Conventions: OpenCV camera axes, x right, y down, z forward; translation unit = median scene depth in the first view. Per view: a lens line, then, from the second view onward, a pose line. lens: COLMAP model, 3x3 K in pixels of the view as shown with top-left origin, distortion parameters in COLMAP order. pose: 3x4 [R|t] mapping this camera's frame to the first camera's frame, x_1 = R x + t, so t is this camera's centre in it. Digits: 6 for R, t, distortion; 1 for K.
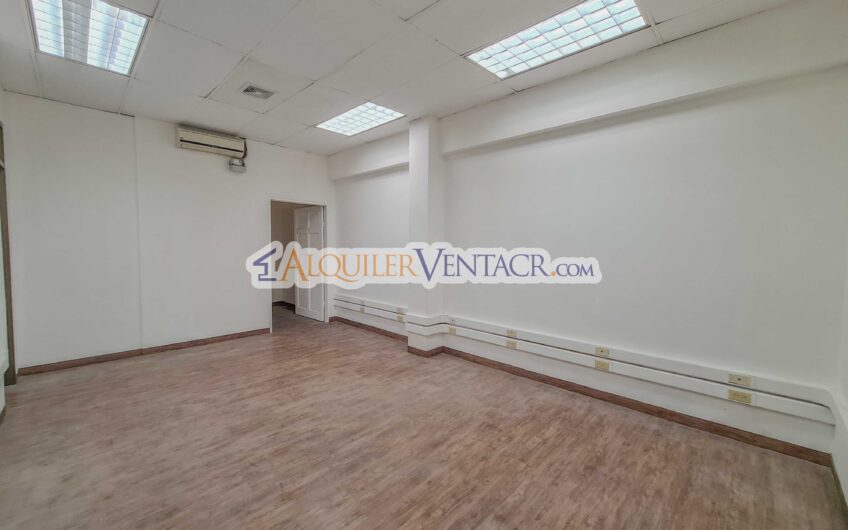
lens RADIAL K [[344.2, 0, 417.4], [0, 344.2, 263.3], [0, 0, 1]] dist [-0.003172, -0.000366]
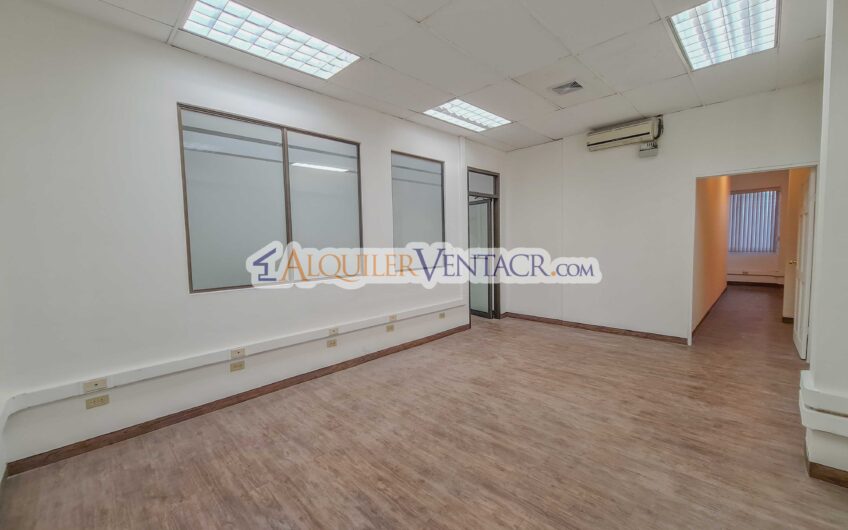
lens RADIAL K [[344.2, 0, 417.4], [0, 344.2, 263.3], [0, 0, 1]] dist [-0.003172, -0.000366]
pose [[-0.007299, 0.056590, -0.998371, 0.634679], [-0.032213, 0.997866, 0.056797, -0.025217], [0.999454, 0.032575, -0.005461, 0.628291]]
